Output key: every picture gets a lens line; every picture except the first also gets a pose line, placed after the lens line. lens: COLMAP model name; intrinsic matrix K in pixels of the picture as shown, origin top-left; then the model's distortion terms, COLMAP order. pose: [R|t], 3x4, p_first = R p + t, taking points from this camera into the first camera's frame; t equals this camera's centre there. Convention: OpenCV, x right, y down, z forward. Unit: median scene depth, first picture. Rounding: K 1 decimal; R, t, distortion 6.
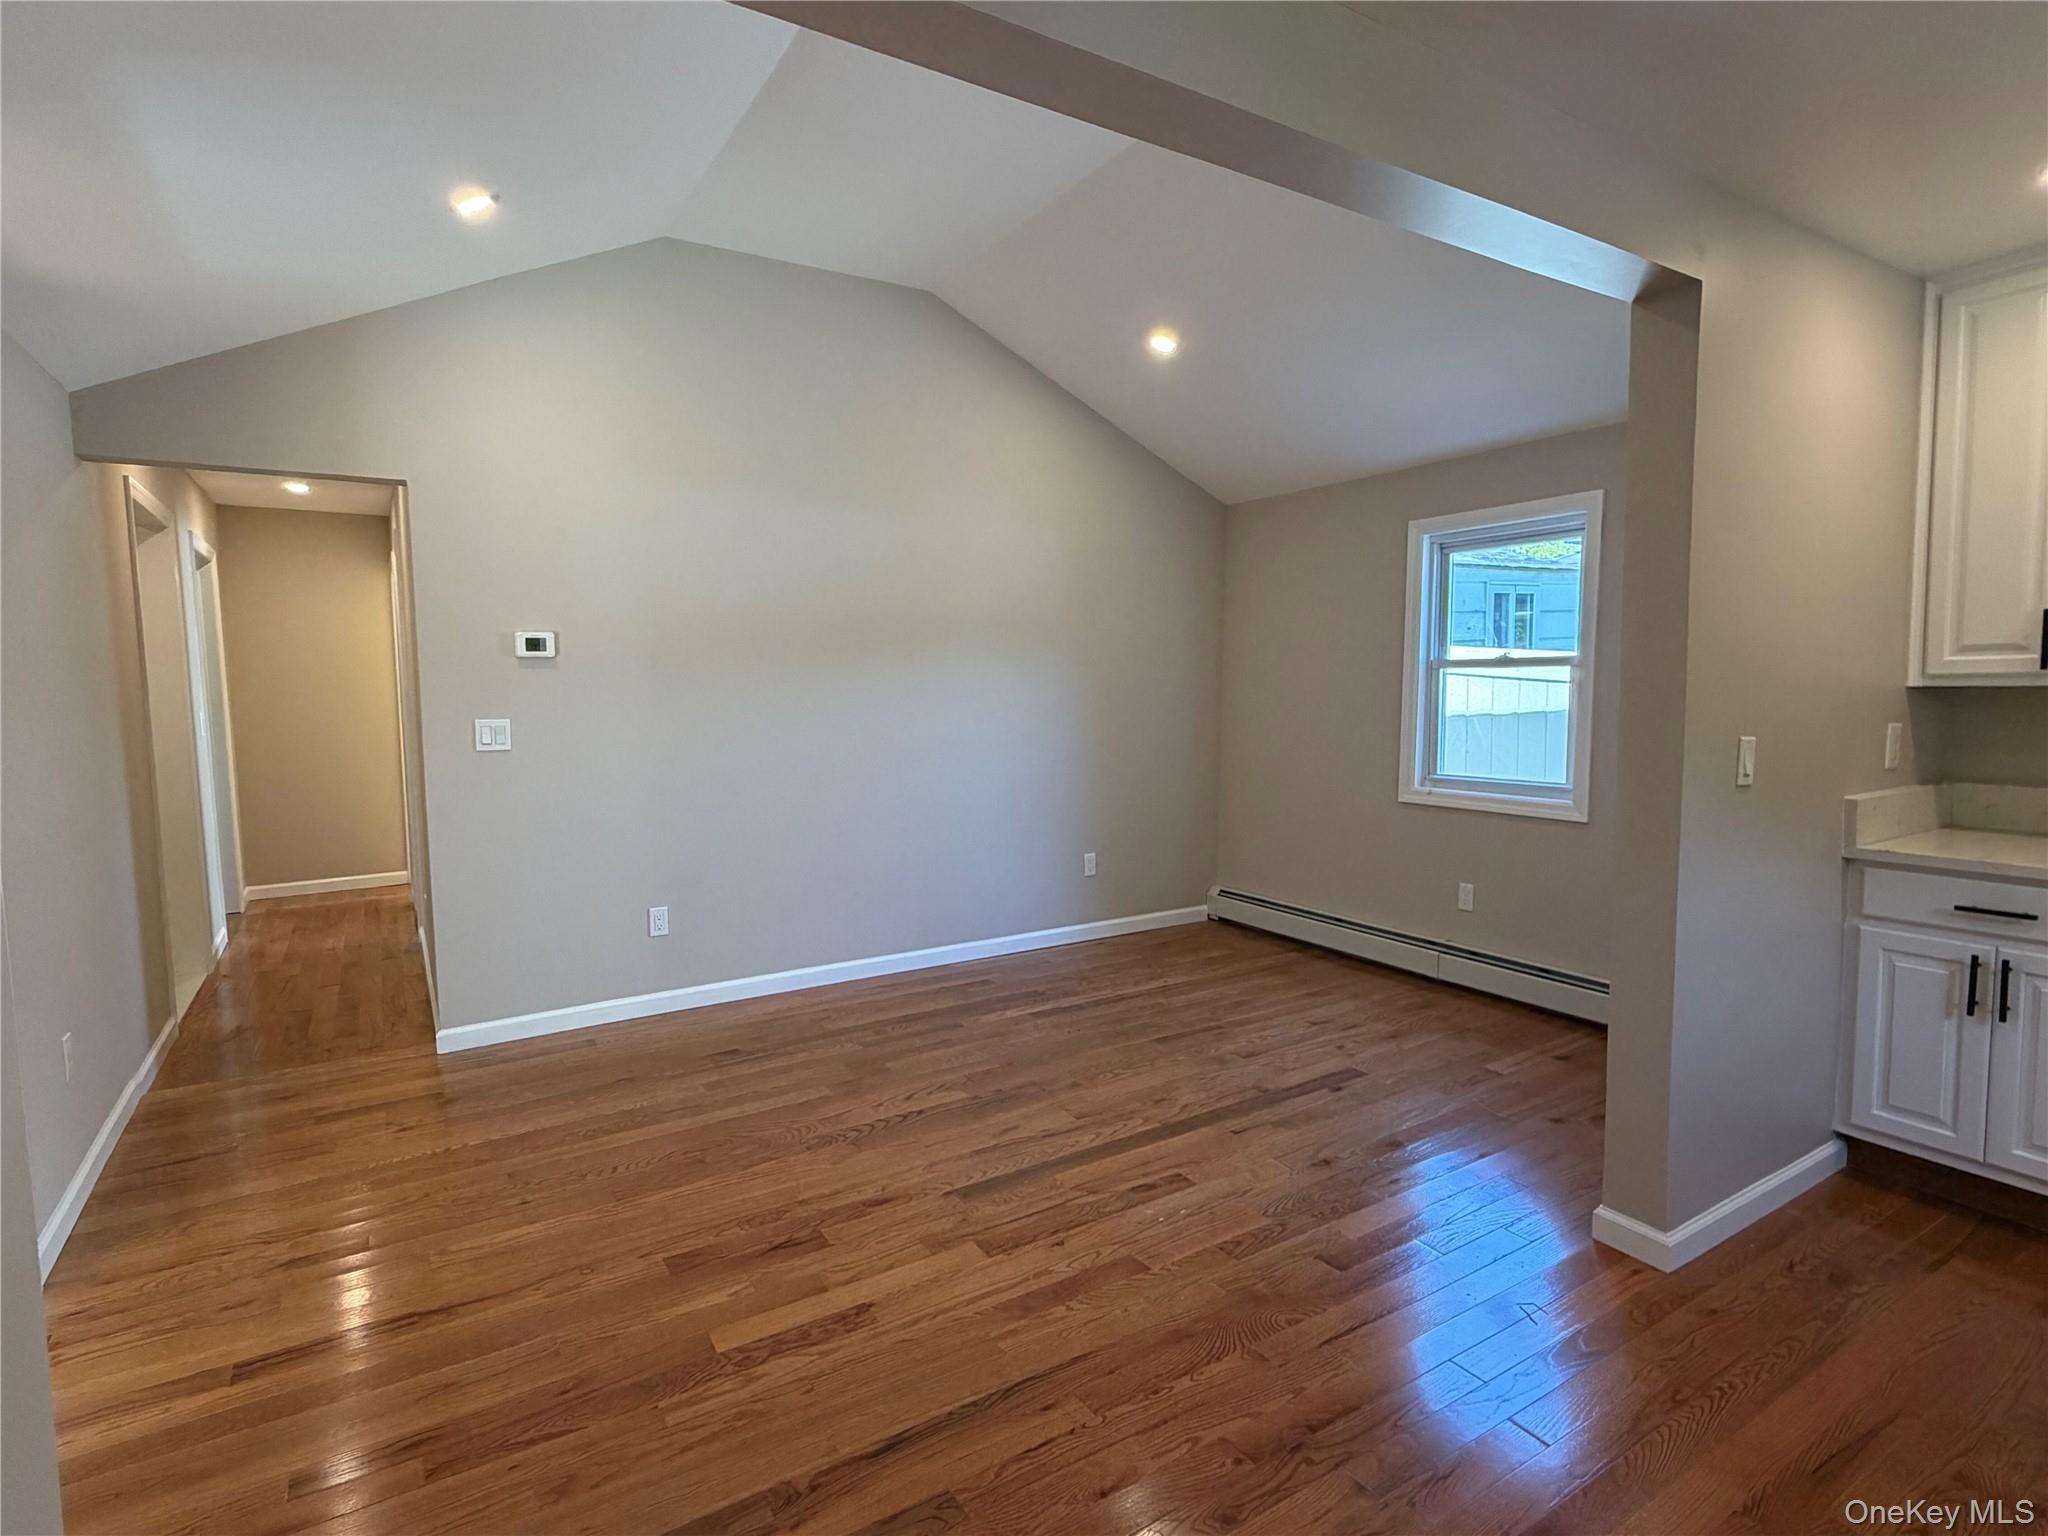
lens RADIAL K [[1050.6, 0, 1029.8], [0, 1050.6, 760.0], [0, 0, 1]] dist [-0.000515, -0.000247]
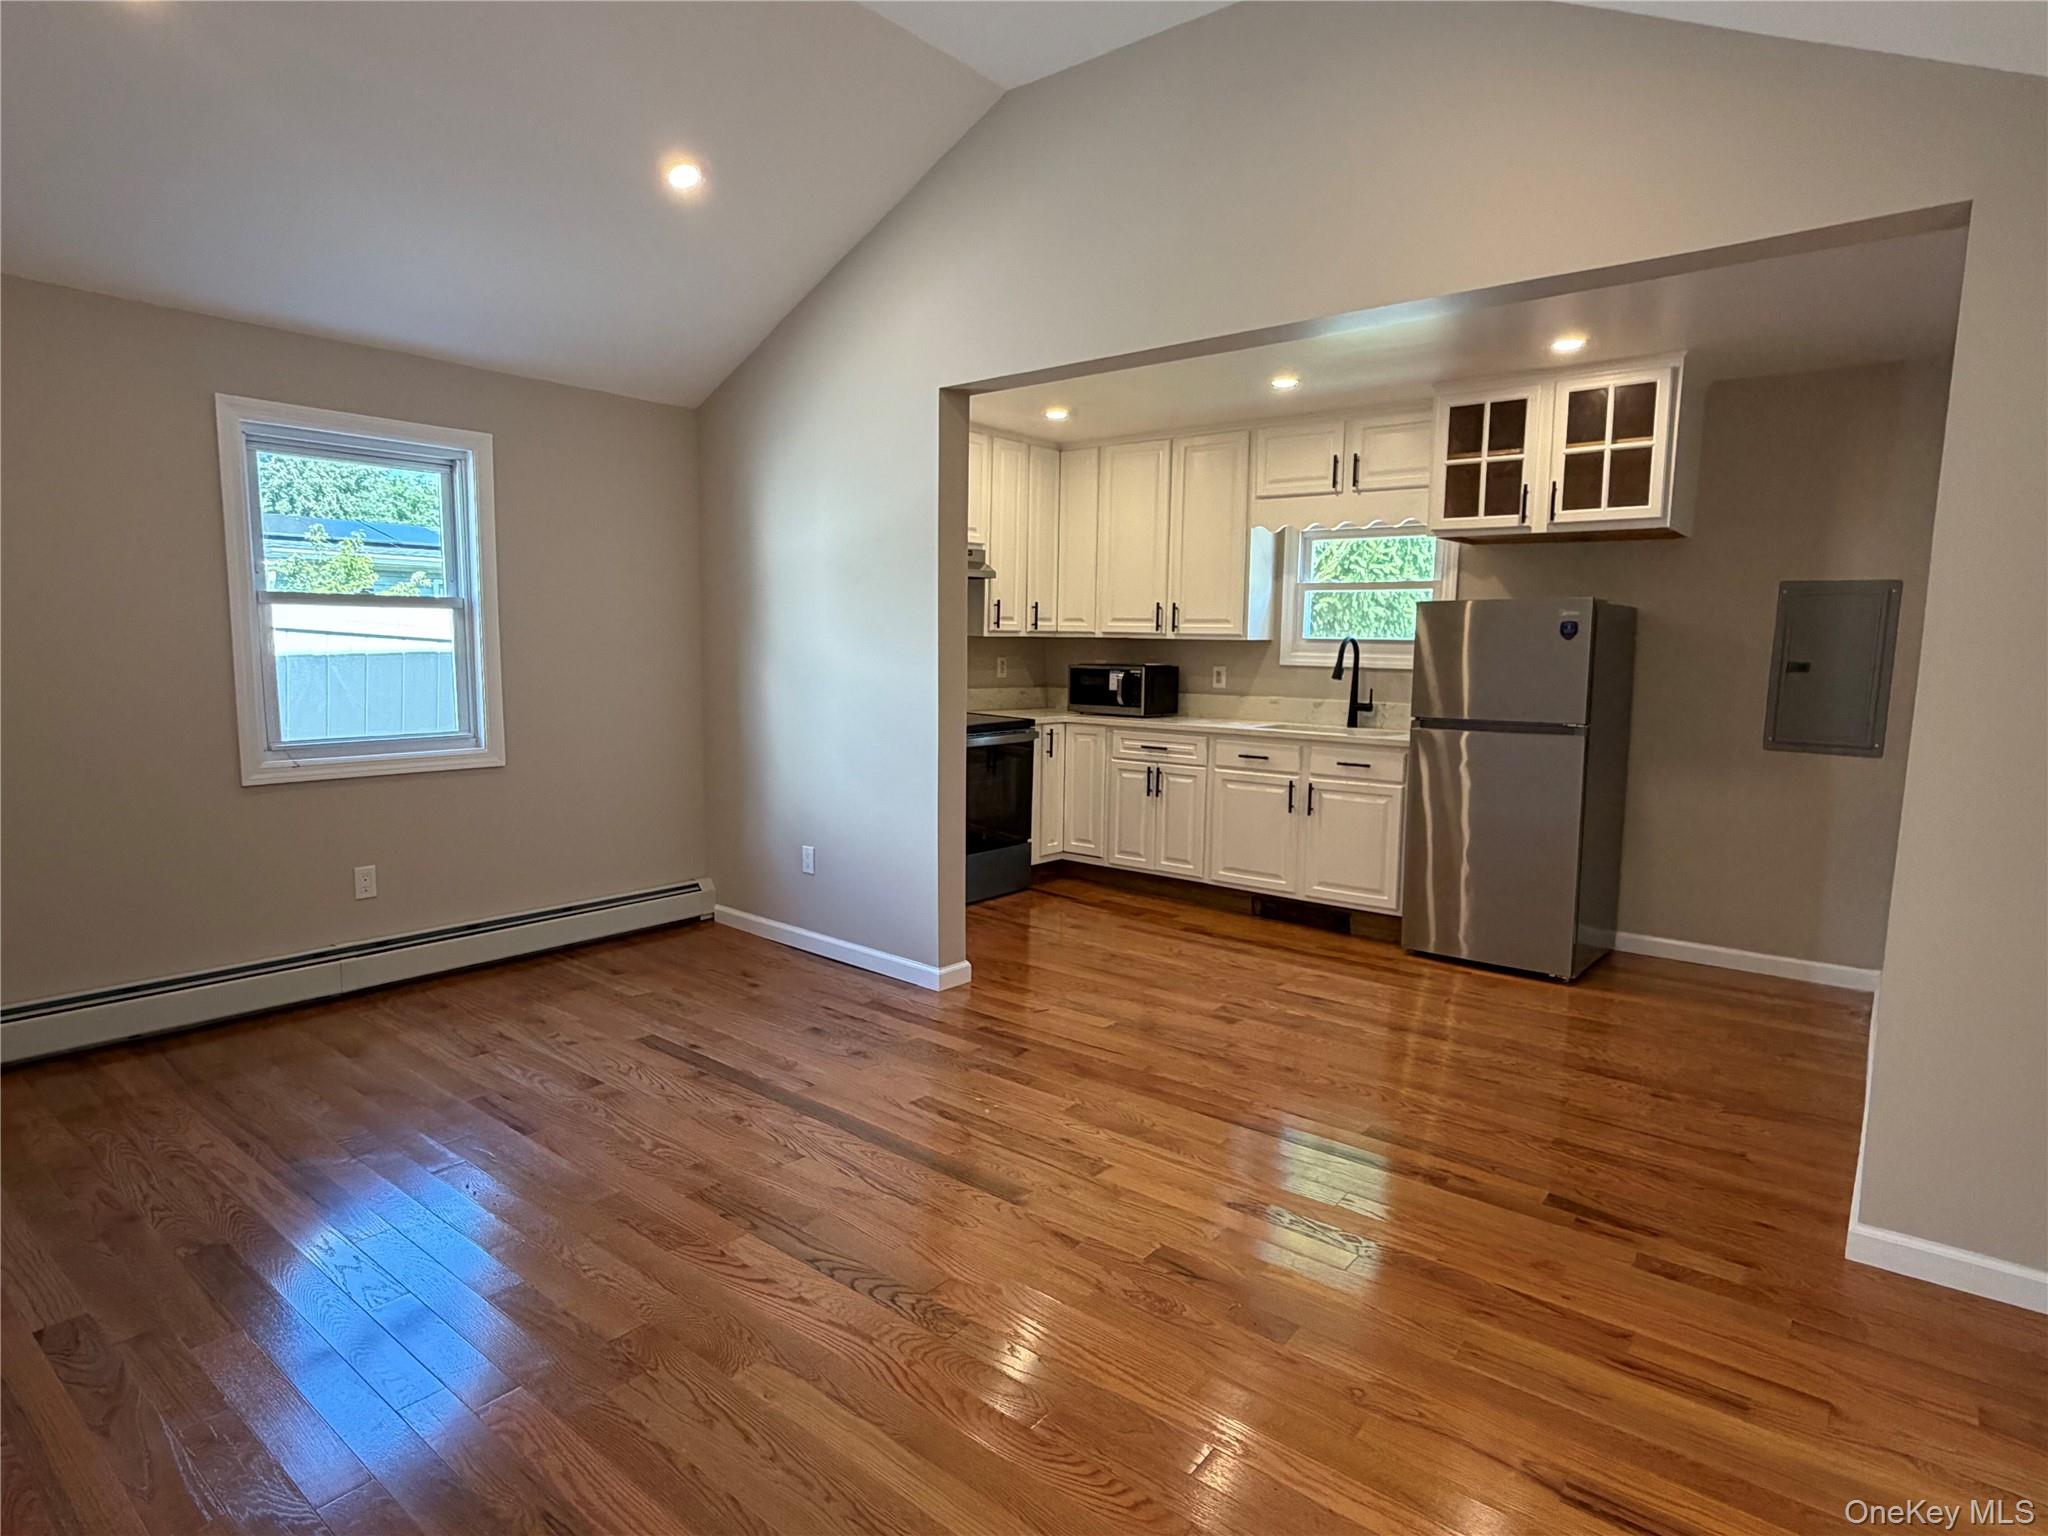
lens RADIAL K [[1102.0, 0, 1019.6], [0, 1102.0, 771.9], [0, 0, 1]] dist [0.005788, -0.002705]
pose [[-0.325888, -0.111836, 0.938770, -0.750172], [0.057013, 0.988847, 0.137593, -0.062829], [-0.943688, 0.098362, -0.315877, 1.032855]]
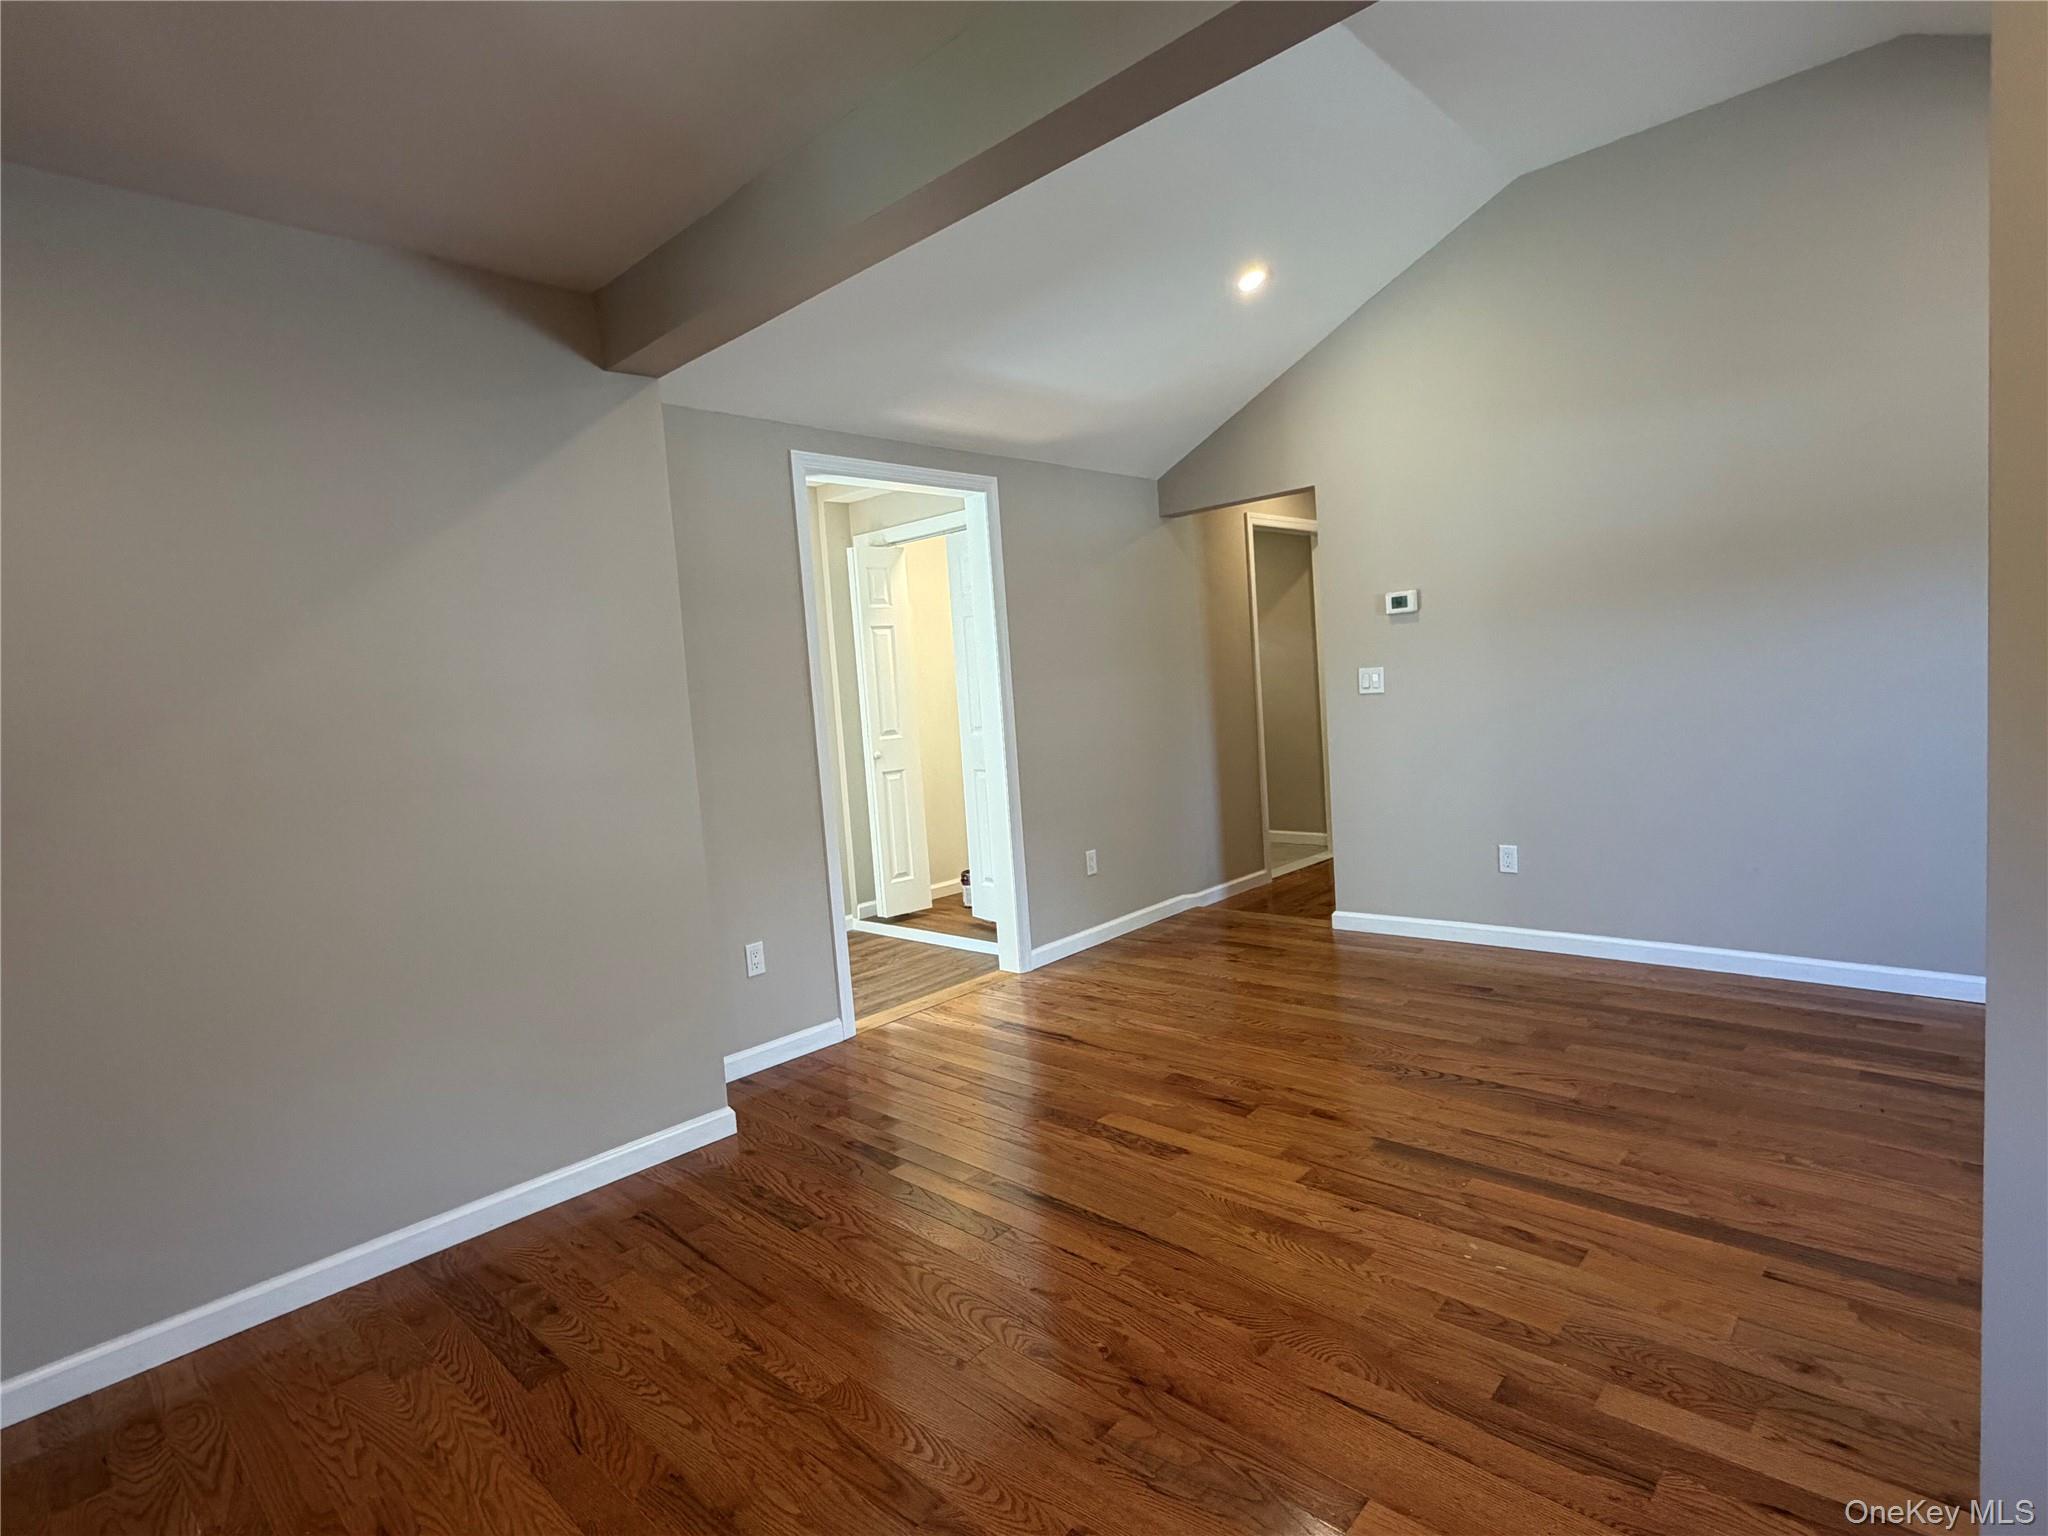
lens RADIAL K [[1050.6, 0, 1029.1], [0, 1050.6, 768.9], [0, 0, 1]] dist [-0.000515, -0.000247]
pose [[0.247268, 0.072937, -0.966198, 0.647720], [-0.004868, 0.997244, 0.074035, -0.011318], [0.968935, -0.013603, 0.246942, 0.357109]]
